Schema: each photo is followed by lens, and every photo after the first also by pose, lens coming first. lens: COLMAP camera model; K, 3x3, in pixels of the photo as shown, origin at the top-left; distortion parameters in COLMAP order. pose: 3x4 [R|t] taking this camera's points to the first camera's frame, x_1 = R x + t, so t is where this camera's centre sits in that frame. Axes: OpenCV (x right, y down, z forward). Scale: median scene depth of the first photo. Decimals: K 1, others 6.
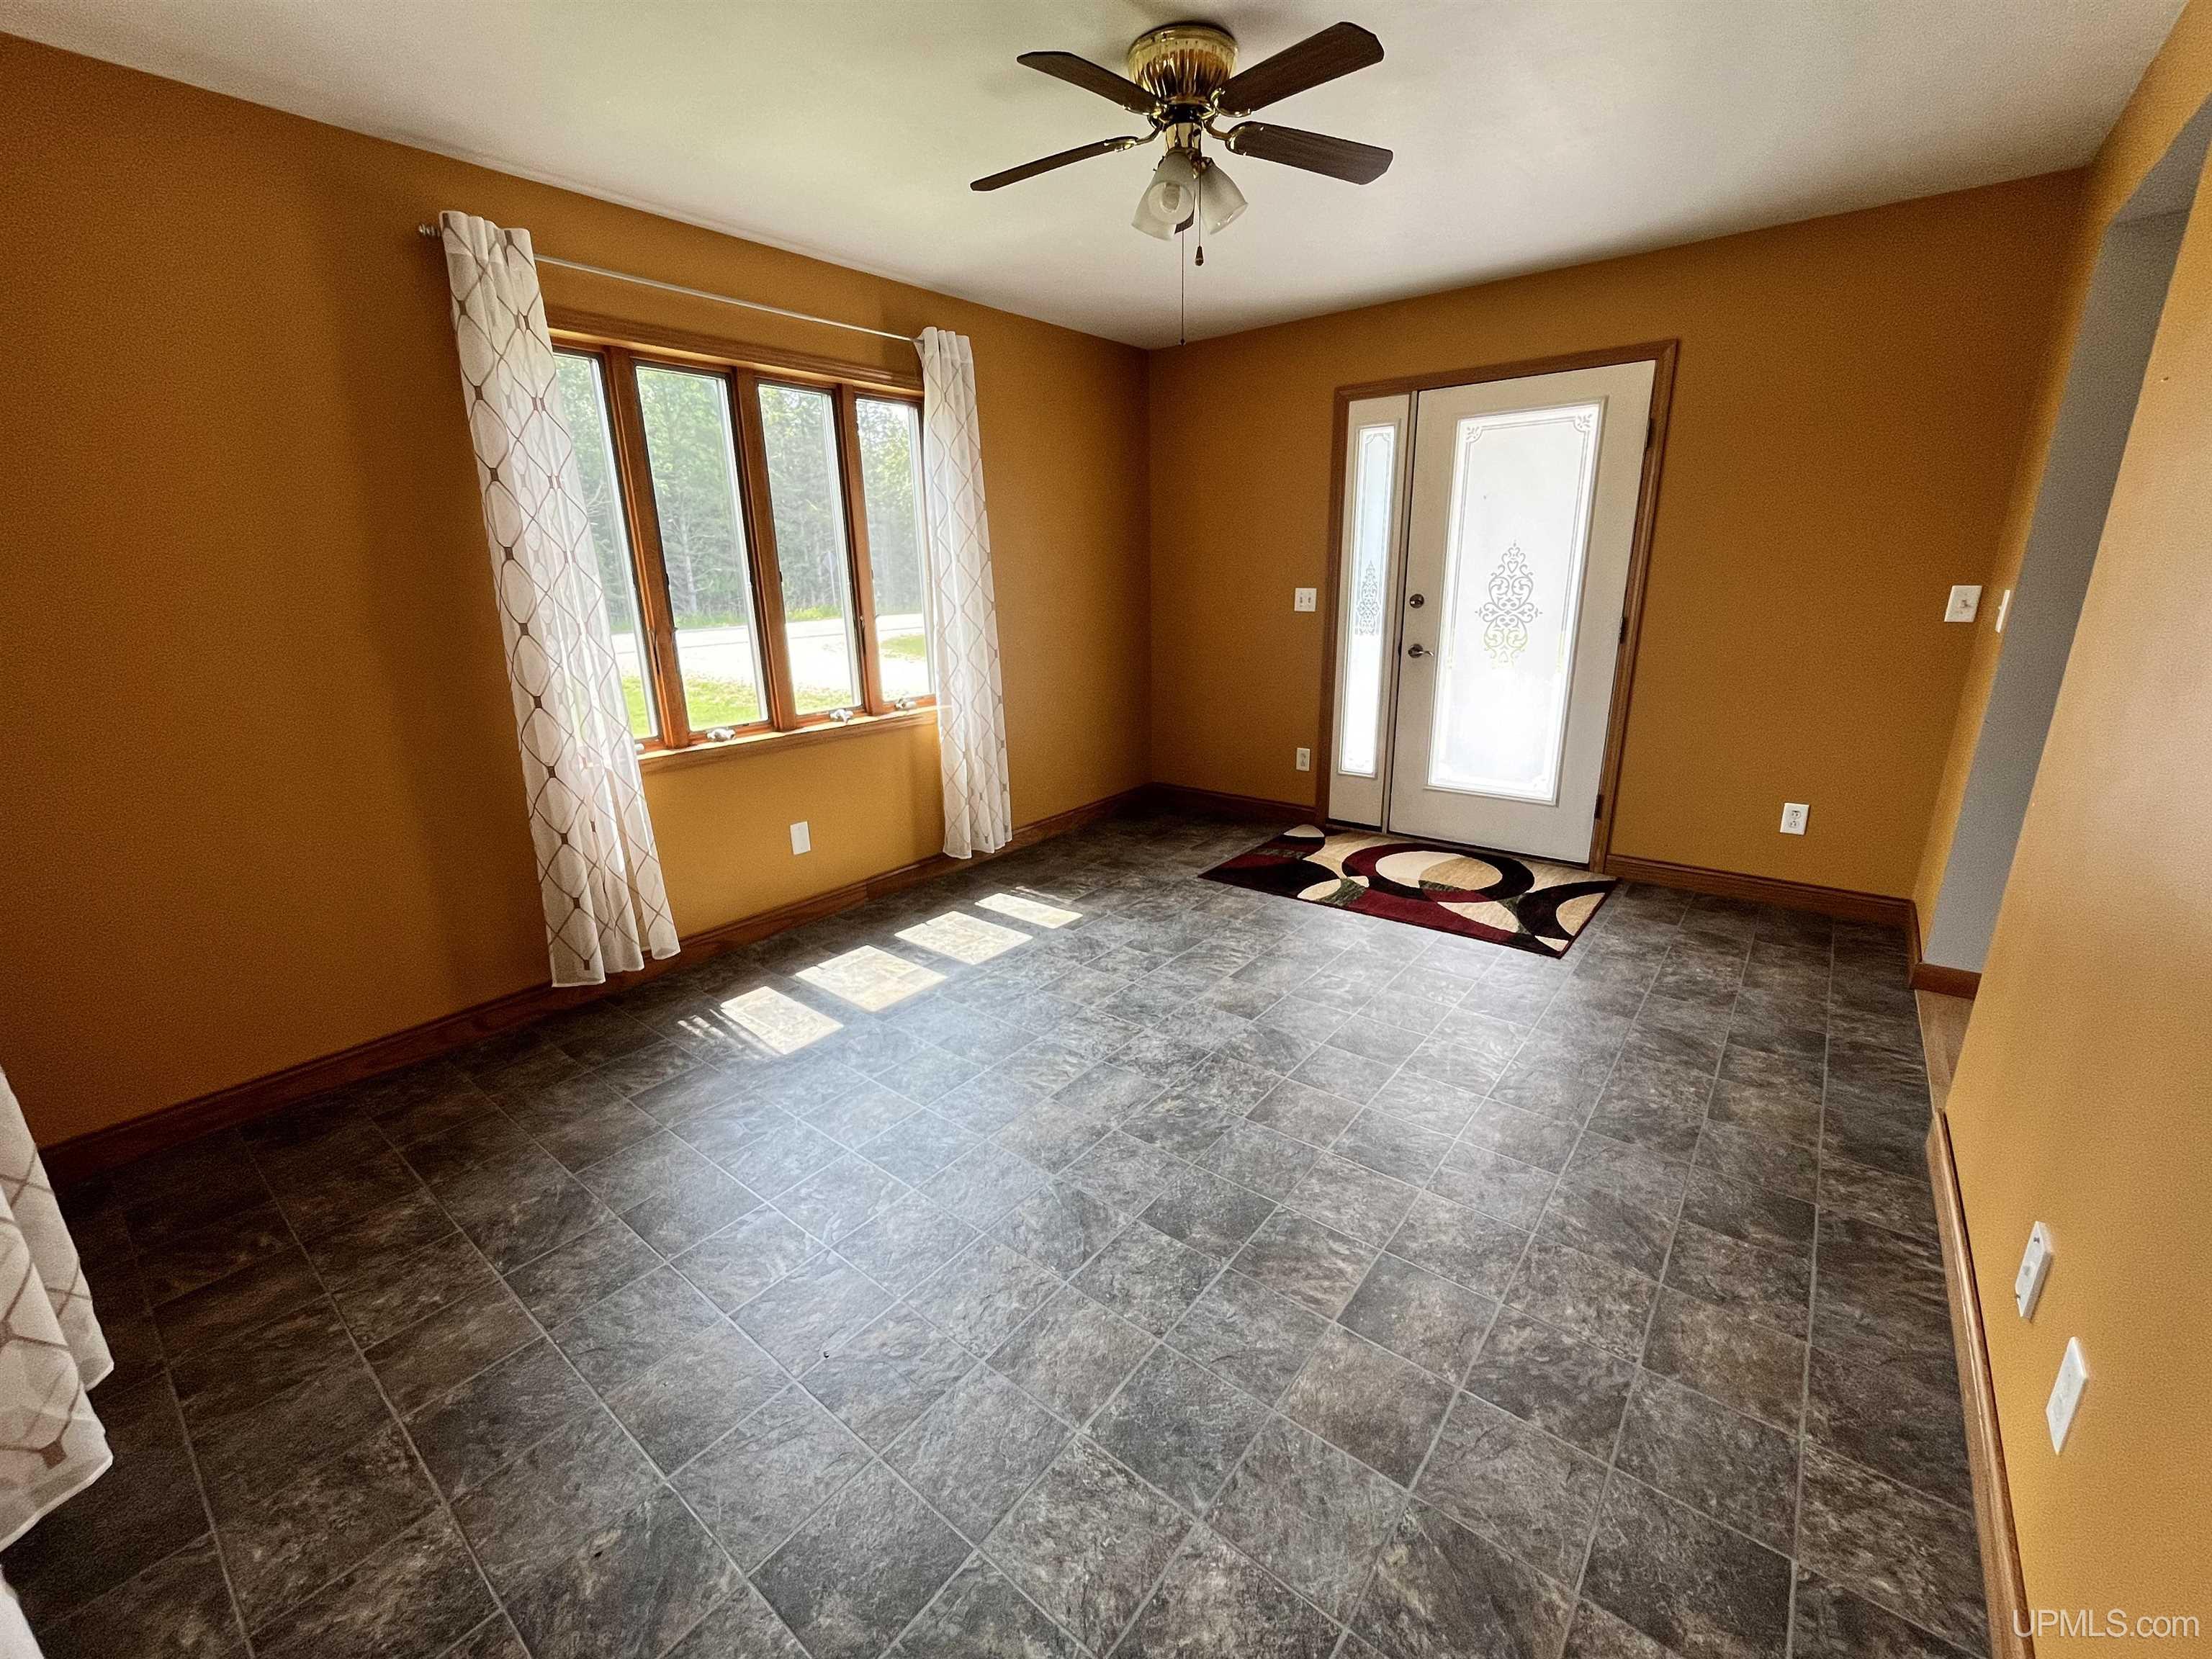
lens RADIAL K [[900.3, 0, 1104.6], [0, 900.3, 828.5], [0, 0, 1]] dist [-0.002496, 0.000006]
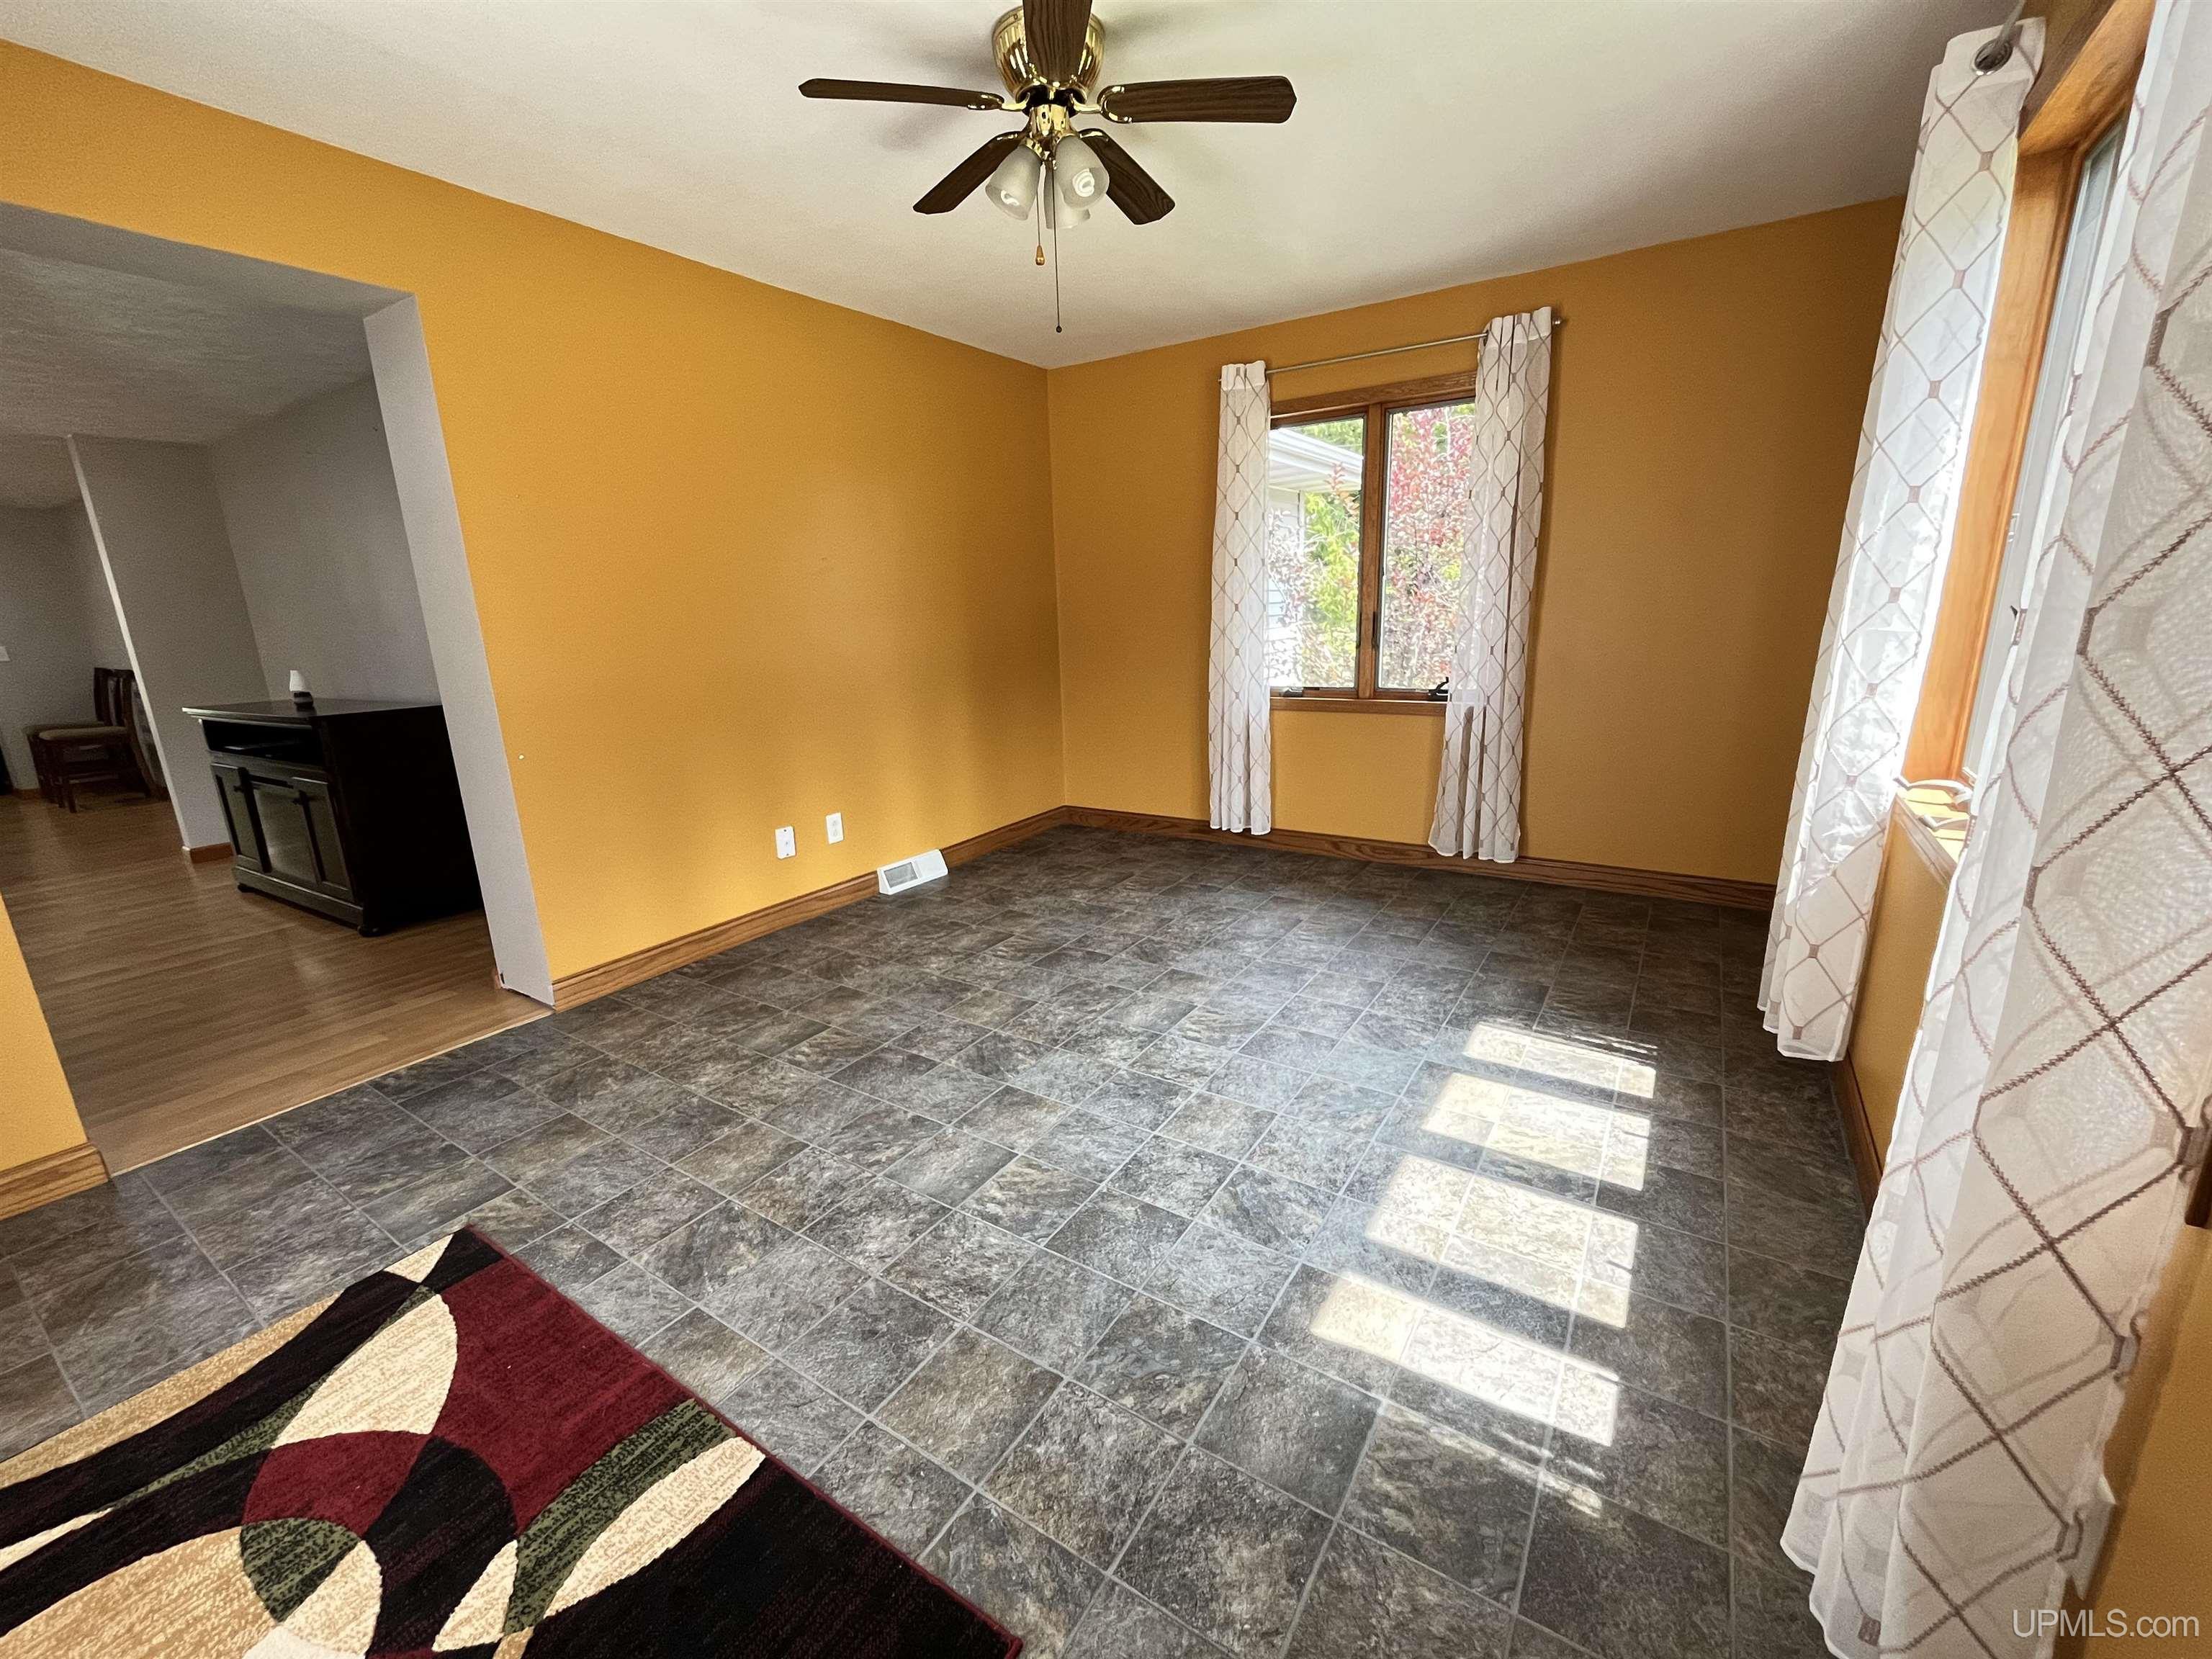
lens RADIAL K [[900.3, 0, 1107.9], [0, 900.3, 832.1], [0, 0, 1]] dist [-0.002496, 0.000006]
pose [[-0.993475, 0.079014, -0.082245, 0.104322], [0.026545, 0.861523, 0.507025, -0.384867], [0.110918, 0.501533, -0.857999, 1.437508]]
